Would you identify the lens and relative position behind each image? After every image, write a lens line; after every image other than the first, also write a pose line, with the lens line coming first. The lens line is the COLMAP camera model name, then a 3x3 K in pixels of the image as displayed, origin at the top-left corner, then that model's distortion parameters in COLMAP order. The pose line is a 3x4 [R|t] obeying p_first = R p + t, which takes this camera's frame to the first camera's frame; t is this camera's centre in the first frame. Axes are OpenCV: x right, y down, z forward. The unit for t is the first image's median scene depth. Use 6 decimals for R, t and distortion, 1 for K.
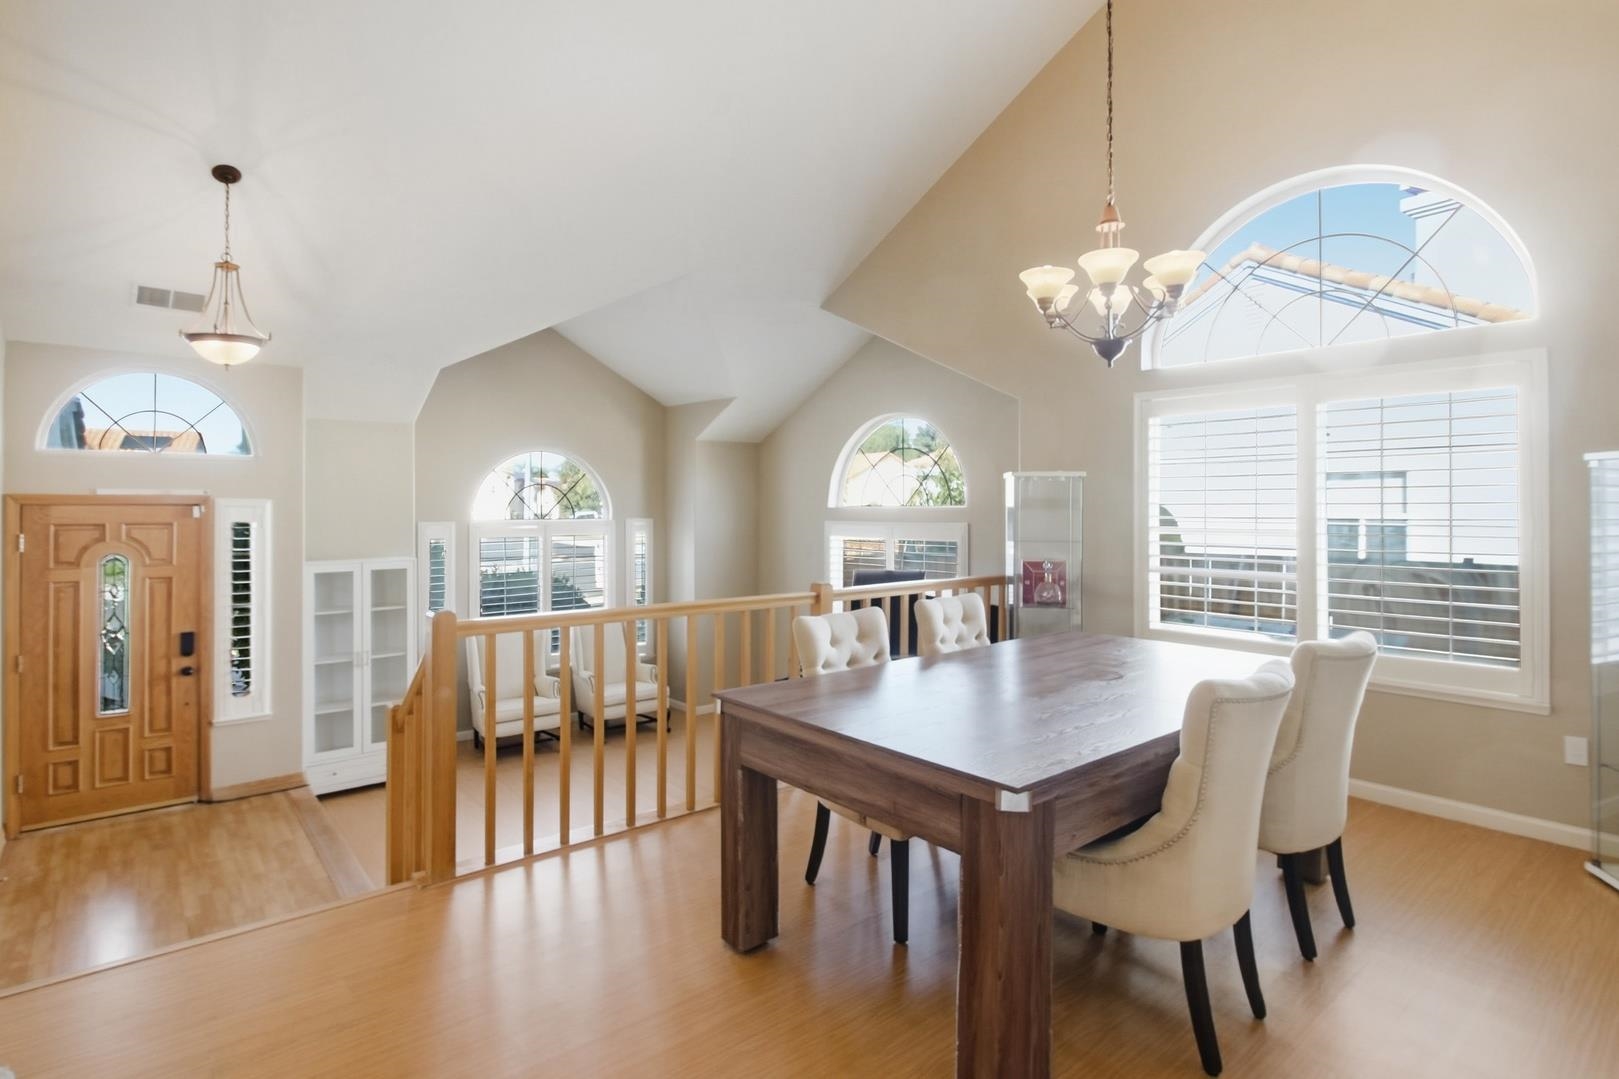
lens RADIAL K [[780.6, 0, 795.0], [0, 780.6, 548.6], [0, 0, 1]] dist [0.000848, 0.000166]
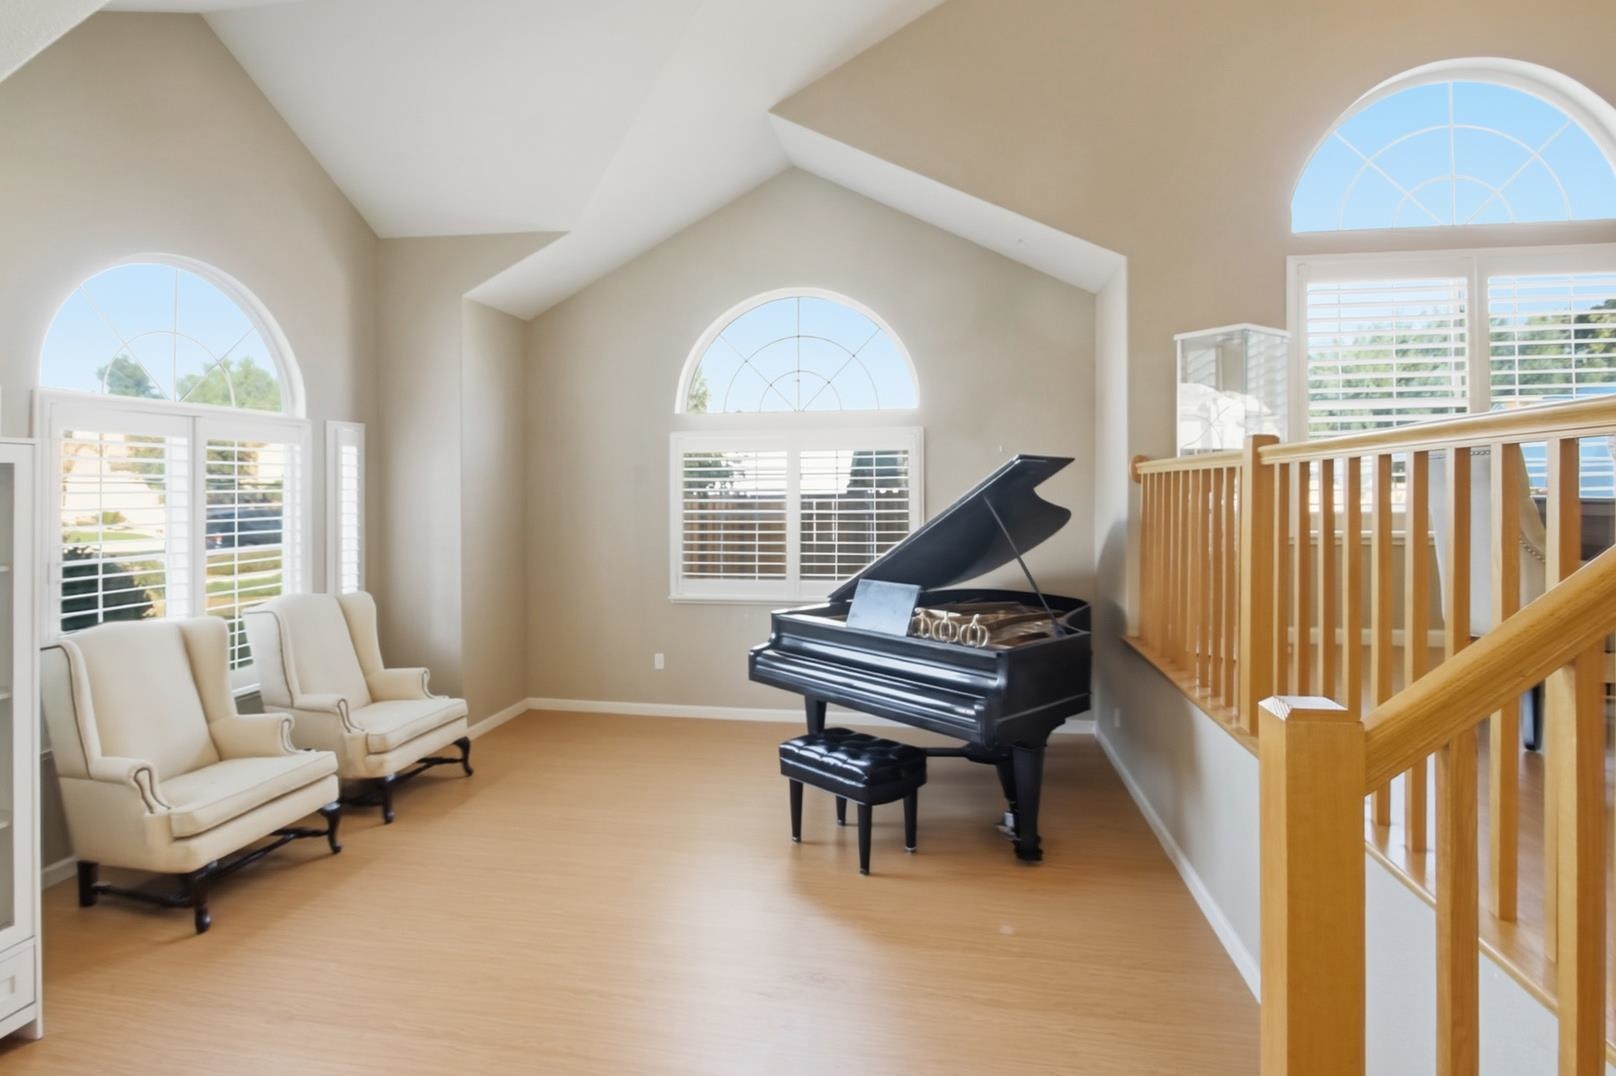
lens RADIAL K [[777.3, 0, 808.9], [0, 777.3, 487.3], [0, 0, 1]] dist [-0.001023, -0.000289]
pose [[0.753067, -0.009031, 0.657882, -0.516003], [0.050072, 0.997793, -0.043619, 0.072215], [-0.656035, 0.065790, 0.751857, 0.616106]]
